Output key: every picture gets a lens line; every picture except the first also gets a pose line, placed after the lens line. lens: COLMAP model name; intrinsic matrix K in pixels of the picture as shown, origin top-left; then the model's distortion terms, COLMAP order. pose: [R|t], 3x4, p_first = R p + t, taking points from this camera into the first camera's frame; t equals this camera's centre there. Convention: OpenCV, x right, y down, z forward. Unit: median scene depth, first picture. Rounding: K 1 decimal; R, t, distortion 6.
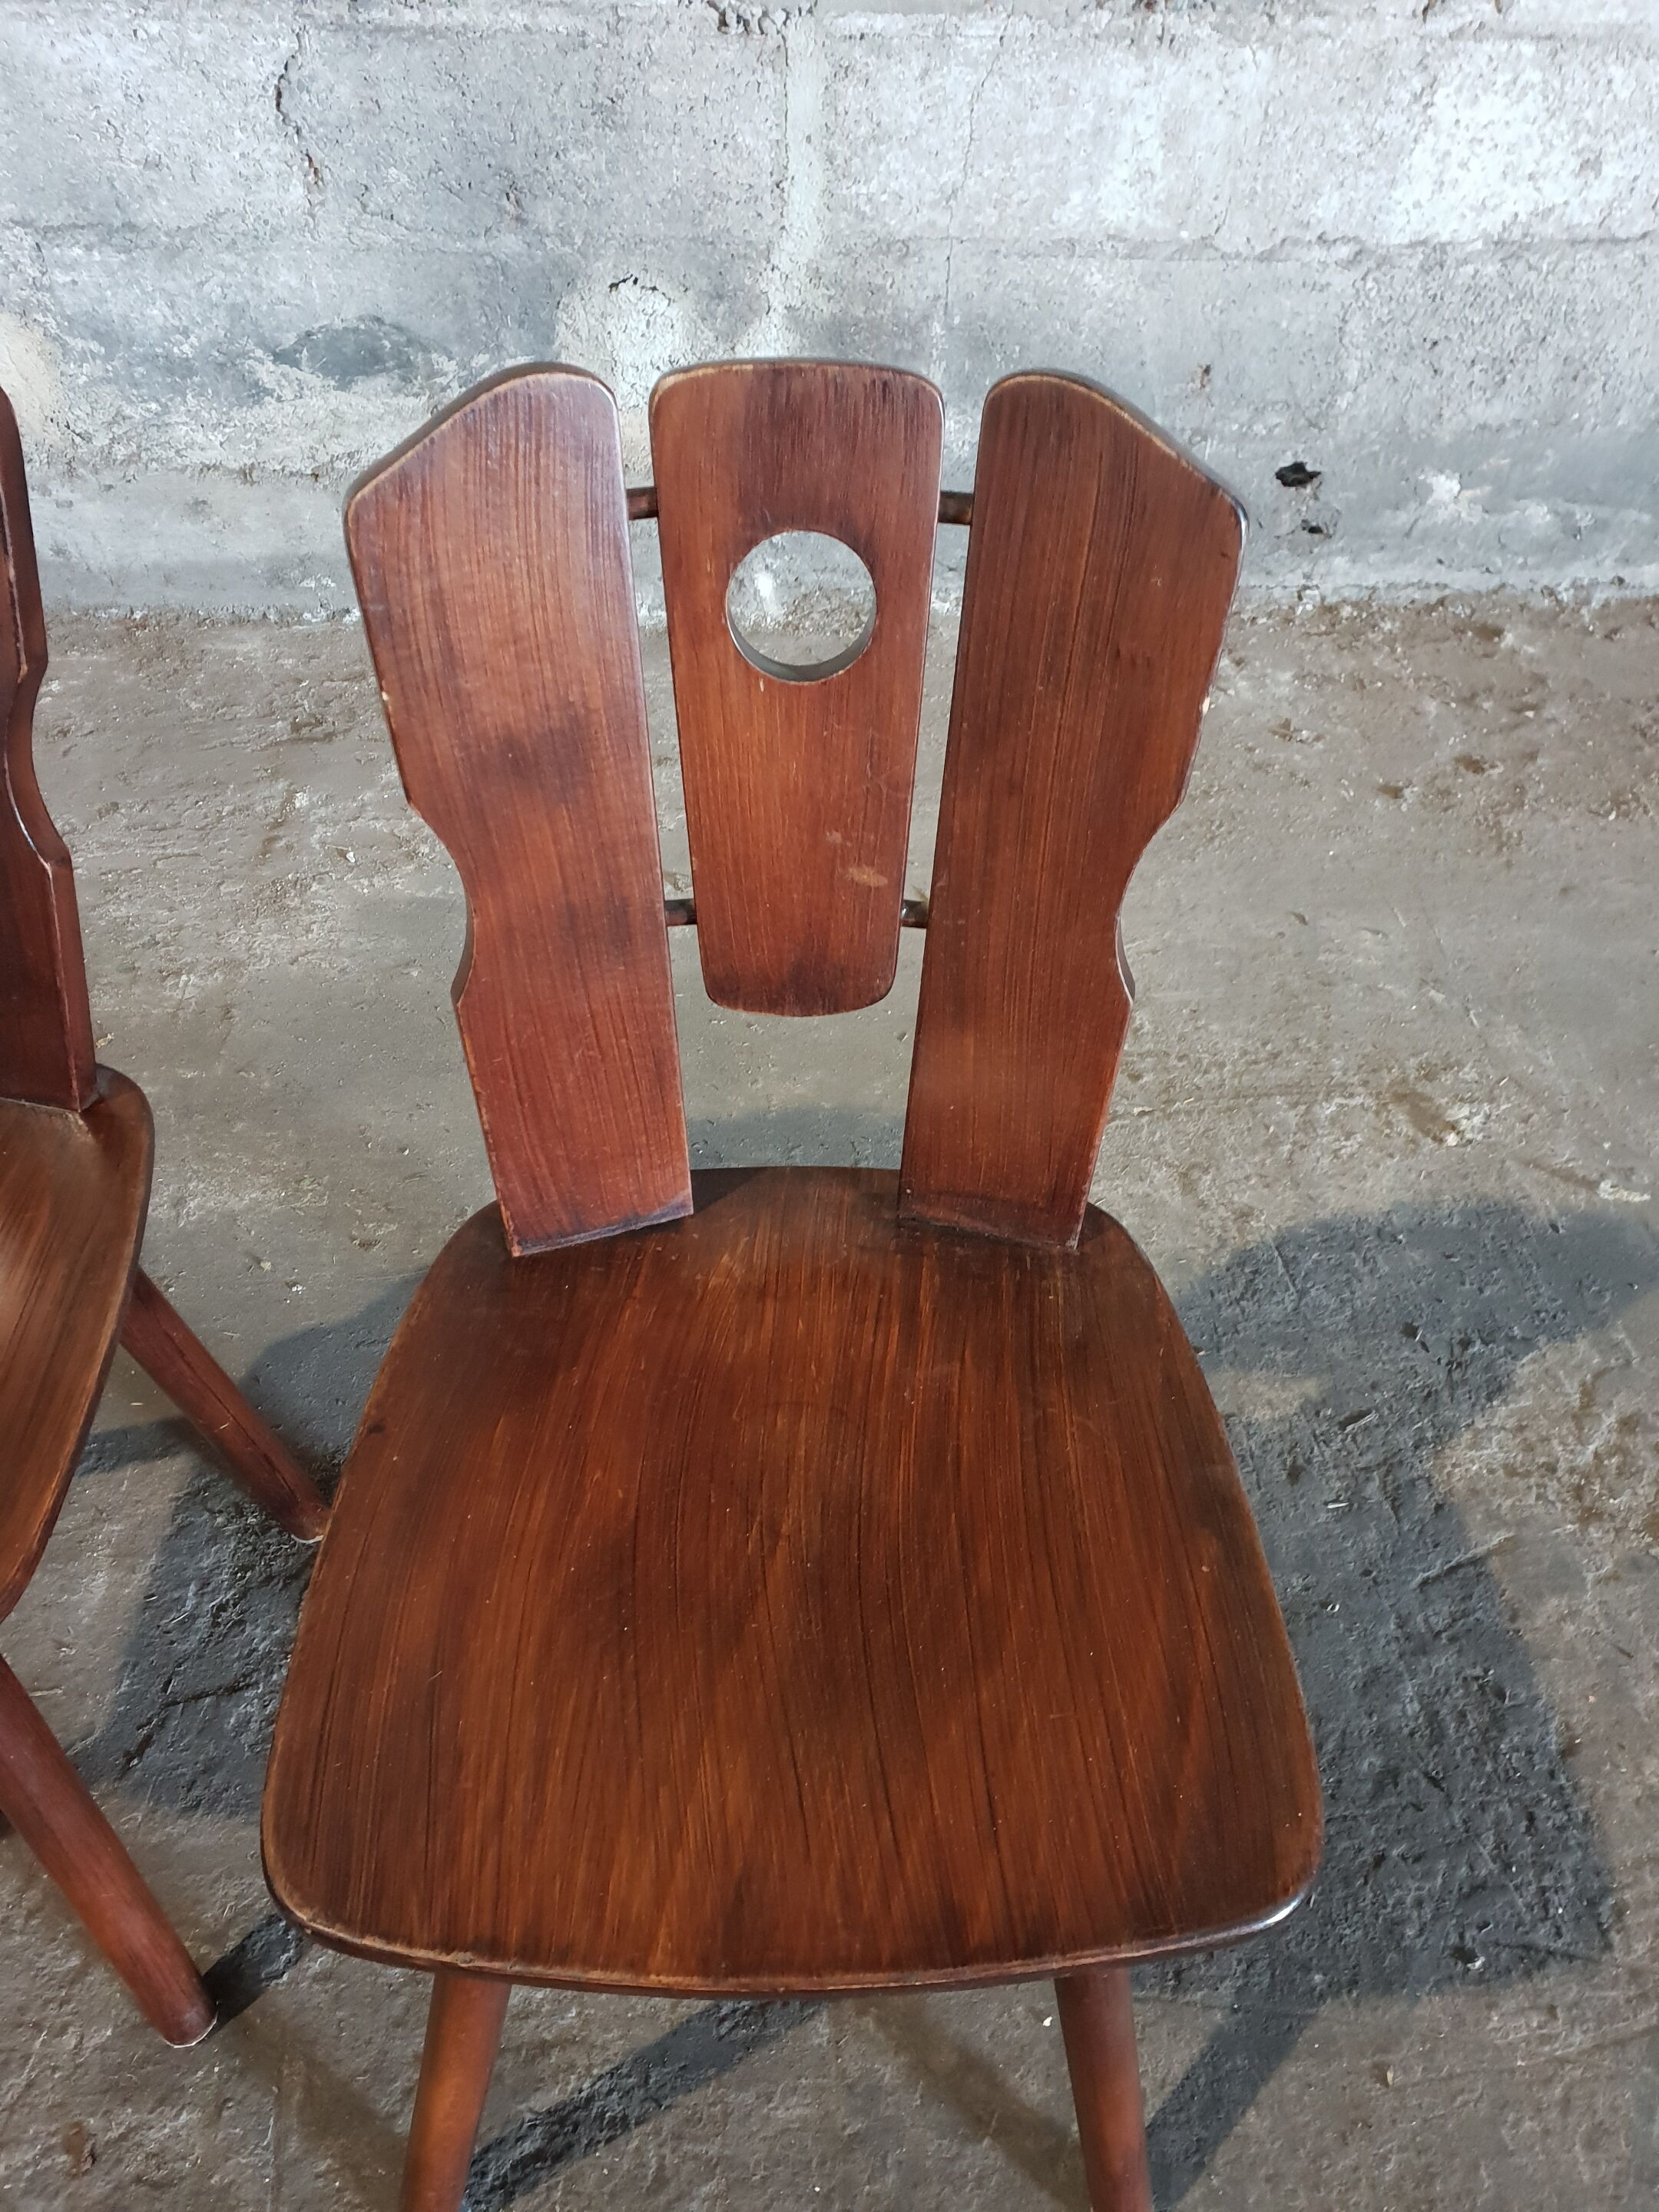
lens RADIAL K [[1723.8, 0, 832.3], [0, 1723.8, 1092.9], [0, 0, 1]] dist [0.027255, 0.014158]
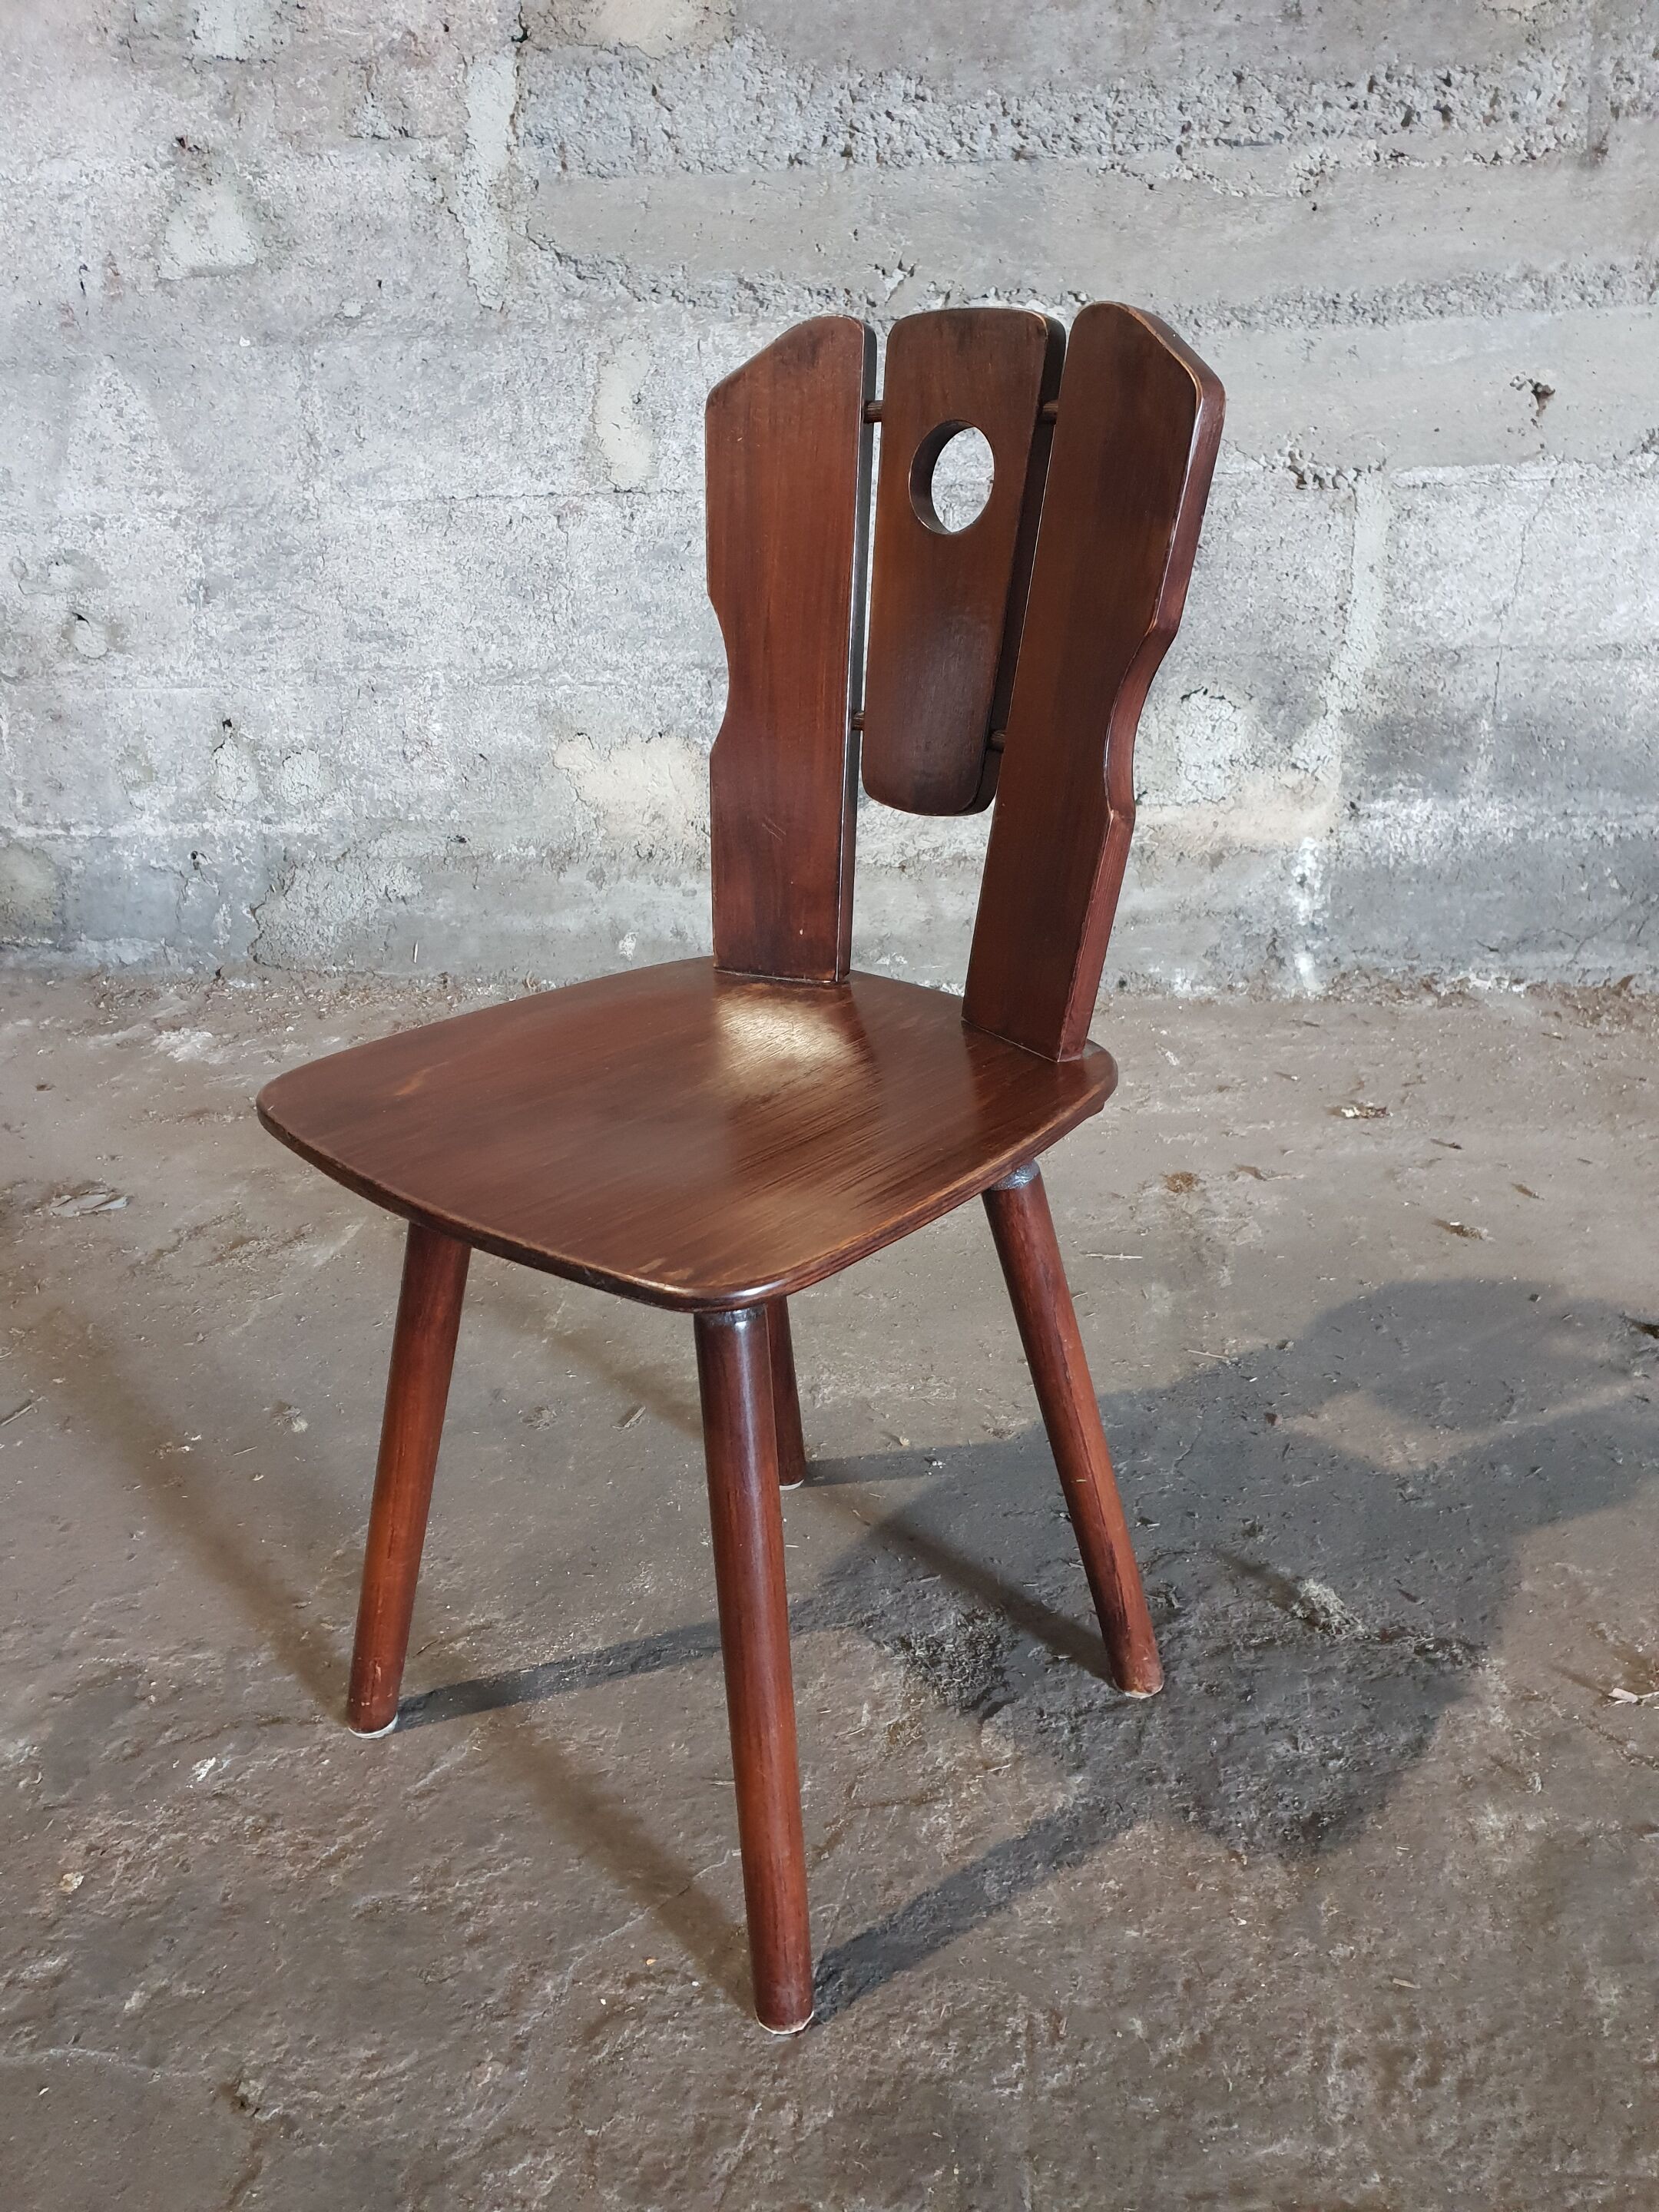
lens RADIAL K [[1723.8, 0, 853.7], [0, 1723.8, 1098.6], [0, 0, 1]] dist [0.027255, 0.014158]
pose [[0.981475, 0.011077, -0.191269, -0.126513], [-0.075939, 0.939049, -0.335291, 0.184524], [0.175897, 0.343604, 0.922495, 0.013666]]
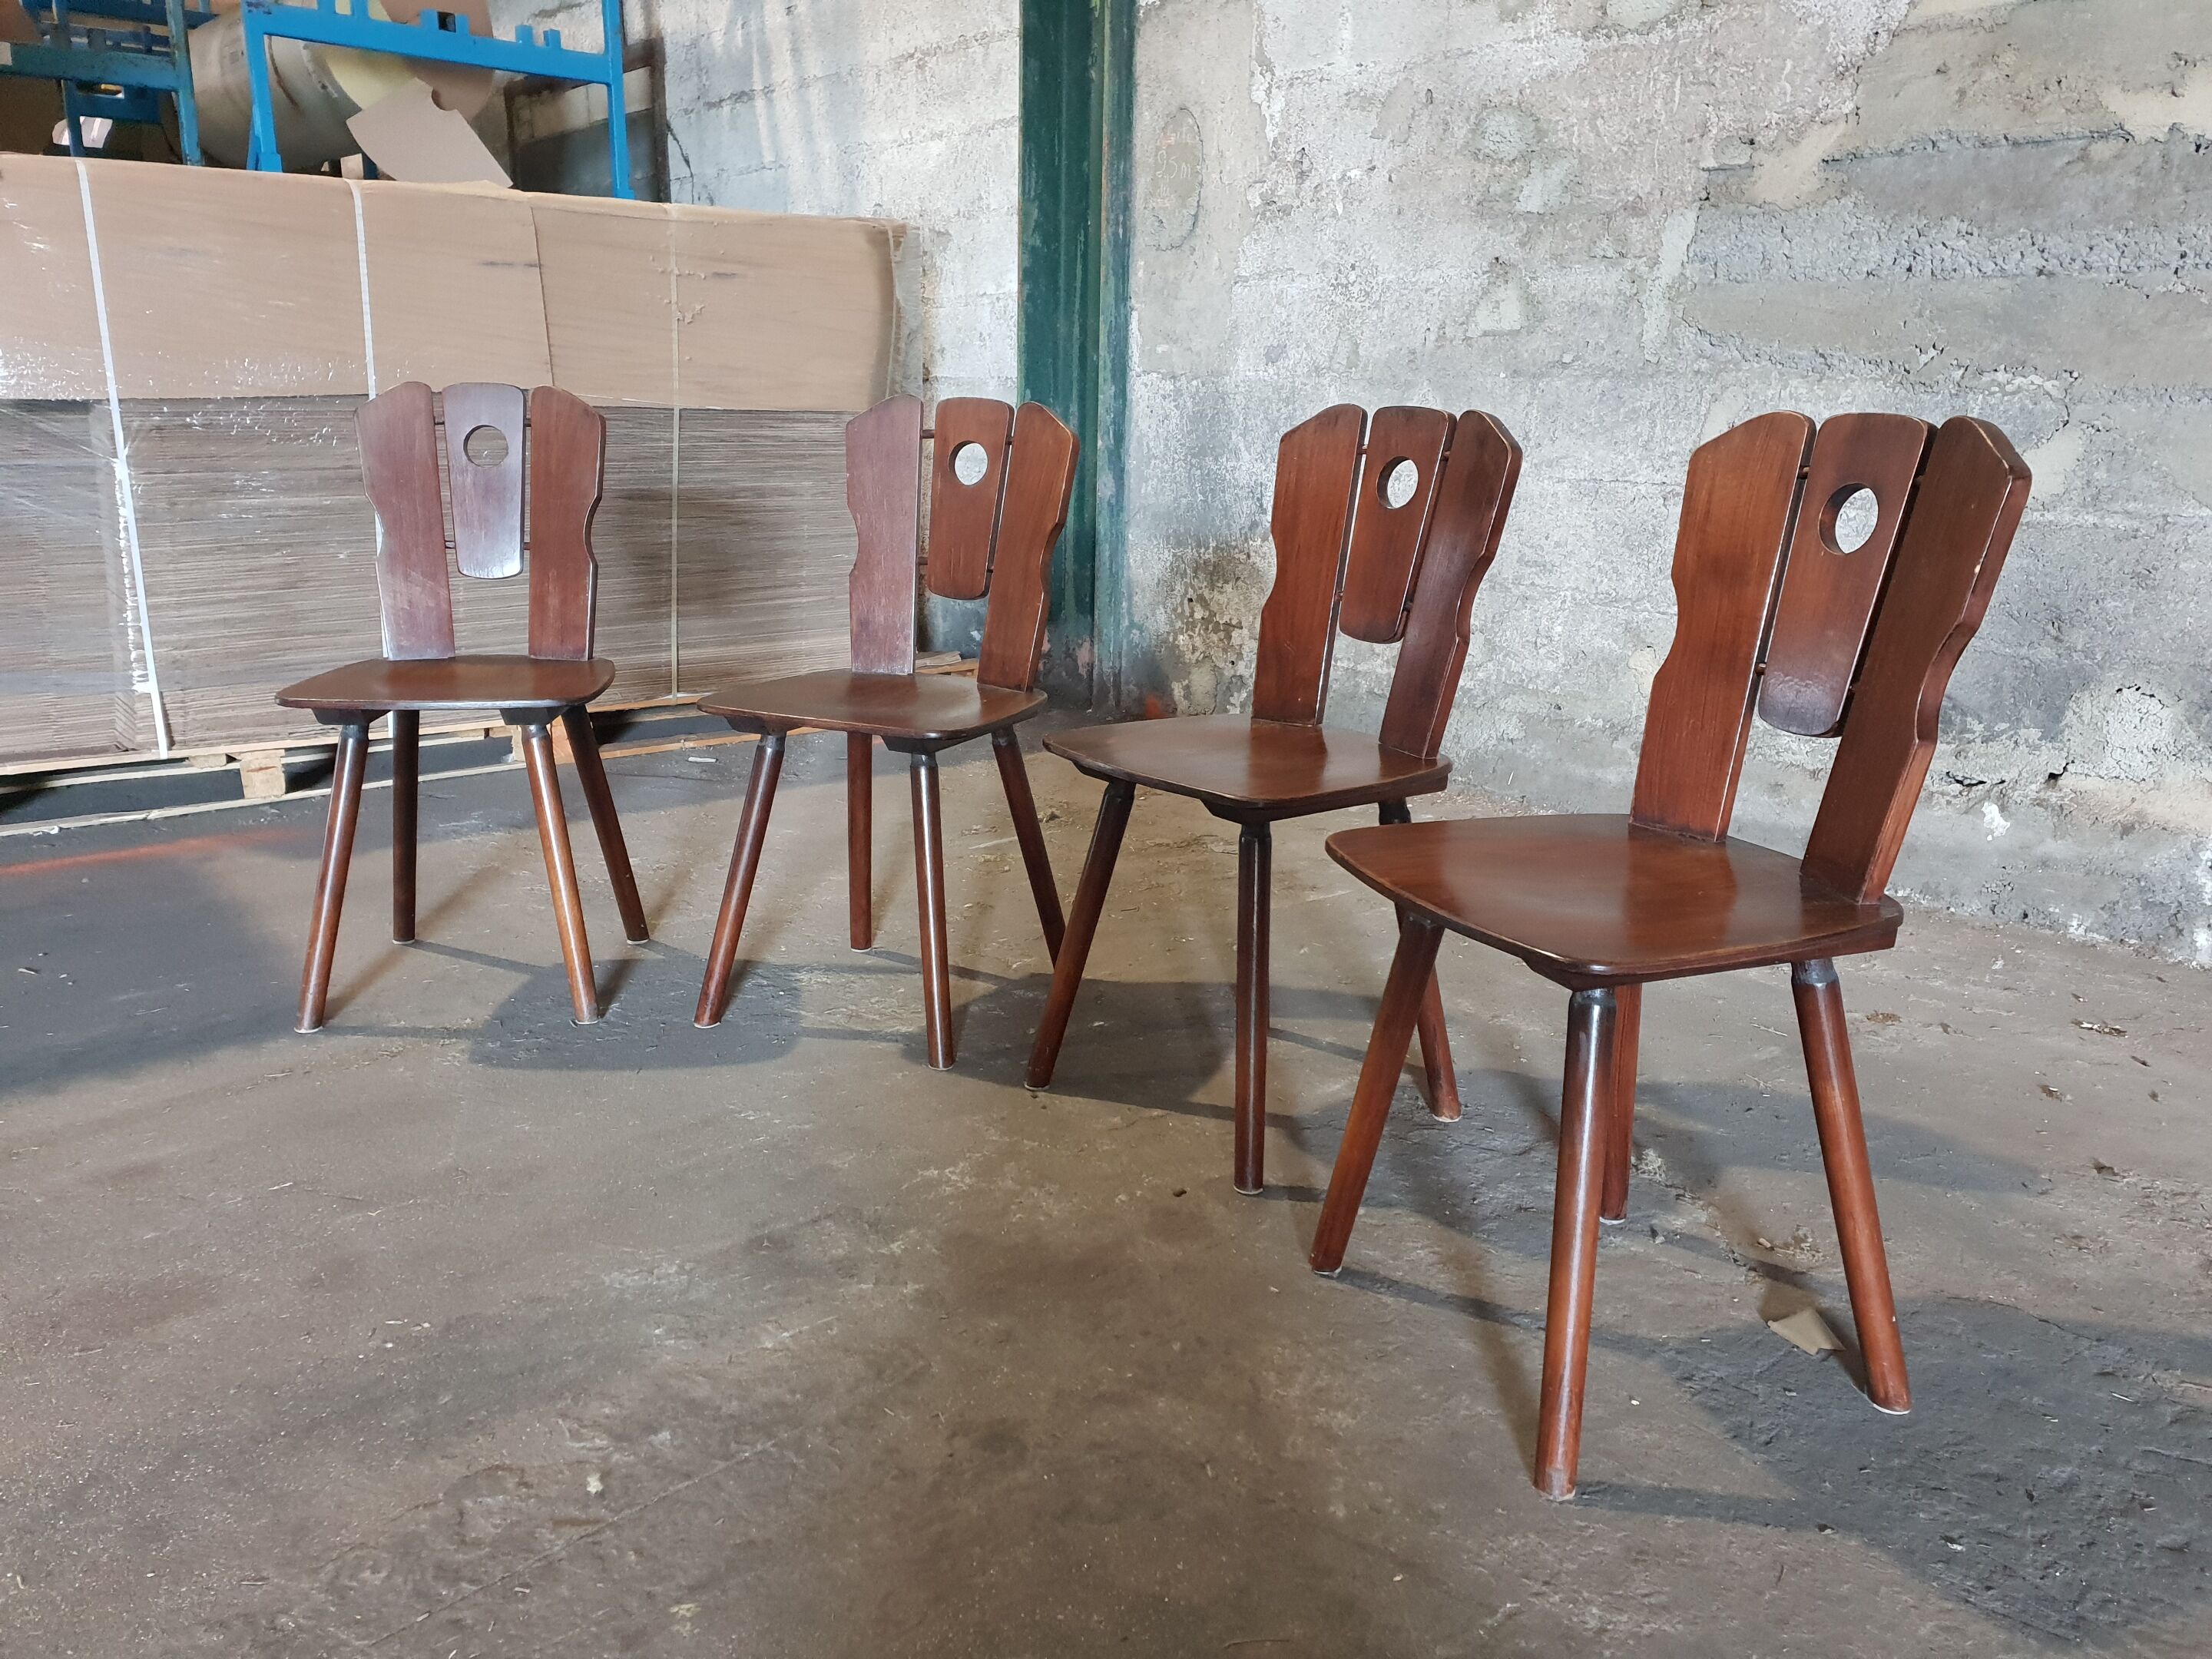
lens RADIAL K [[1723.8, 0, 1092.6], [0, 1723.8, 814.0], [0, 0, 1]] dist [0.027255, 0.014158]
pose [[0.610155, 0.181587, -0.771192, 0.478592], [-0.537877, 0.809629, -0.234923, 0.386540], [0.581721, 0.558146, 0.591671, -0.232320]]
